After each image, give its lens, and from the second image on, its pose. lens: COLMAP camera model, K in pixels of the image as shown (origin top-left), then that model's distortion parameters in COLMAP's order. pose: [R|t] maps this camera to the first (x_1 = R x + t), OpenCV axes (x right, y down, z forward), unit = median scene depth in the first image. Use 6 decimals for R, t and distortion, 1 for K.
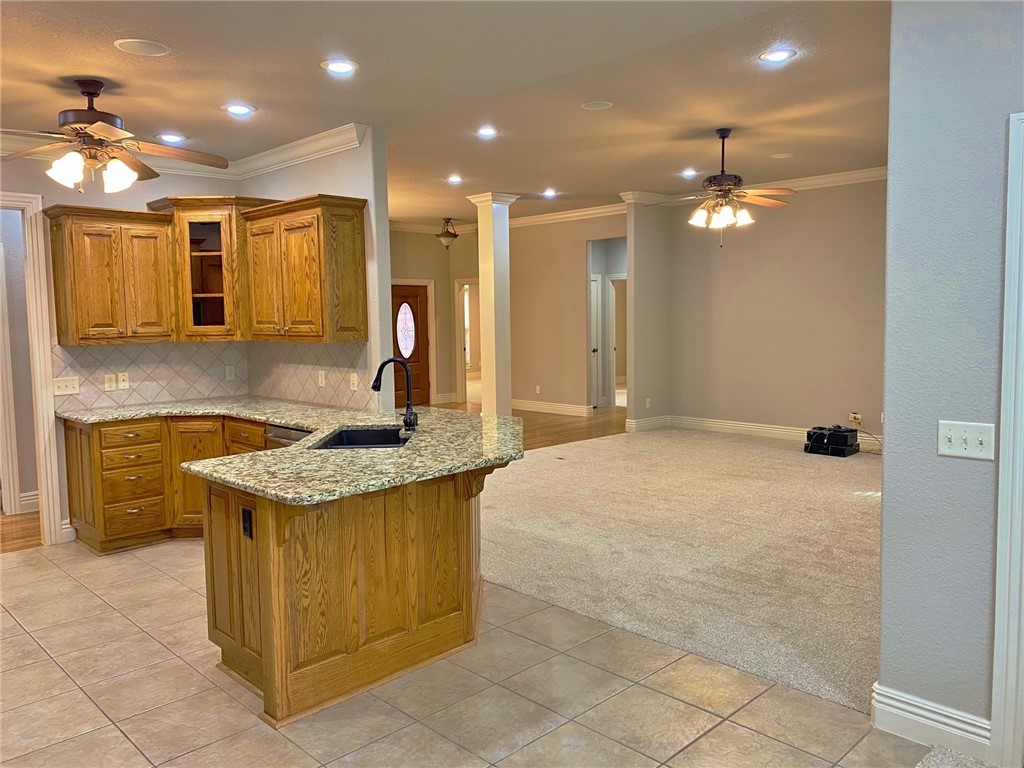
lens RADIAL K [[791.3, 0, 509.2], [0, 791.3, 381.3], [0, 0, 1]] dist [0.041533, -0.042249]
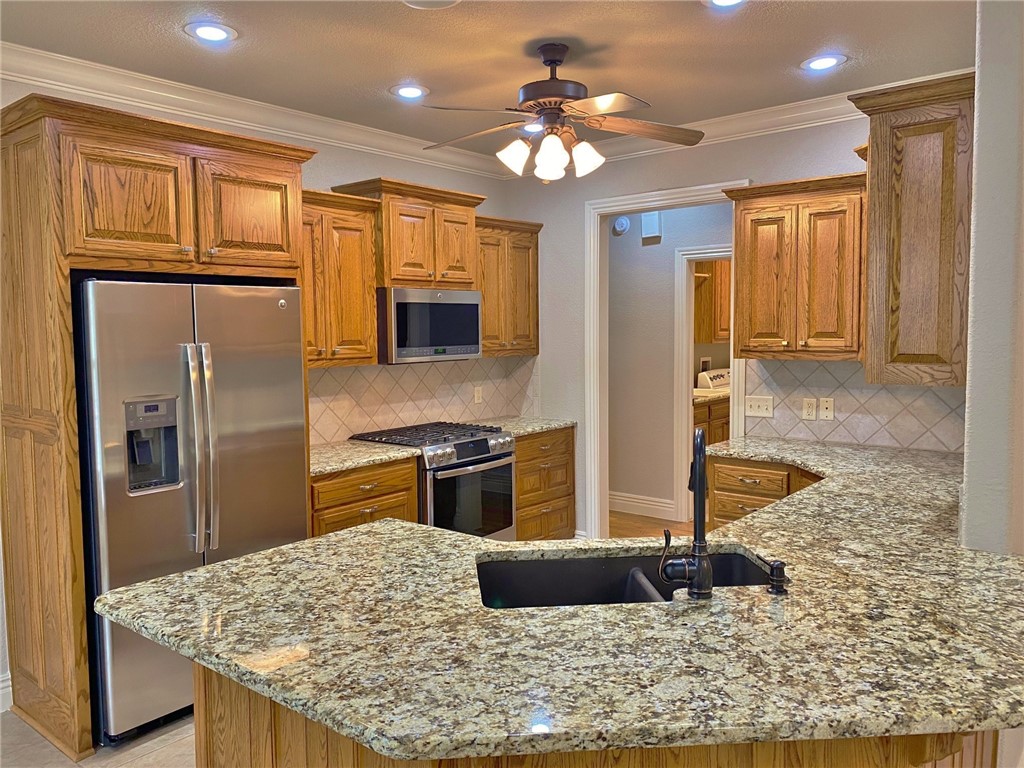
lens RADIAL K [[791.3, 0, 509.2], [0, 791.3, 379.0], [0, 0, 1]] dist [0.041533, -0.042249]
pose [[0.091982, 0.086948, -0.991957, 0.238832], [-0.075500, 0.993922, 0.080119, -0.068774], [0.992894, 0.067523, 0.097988, 0.657216]]
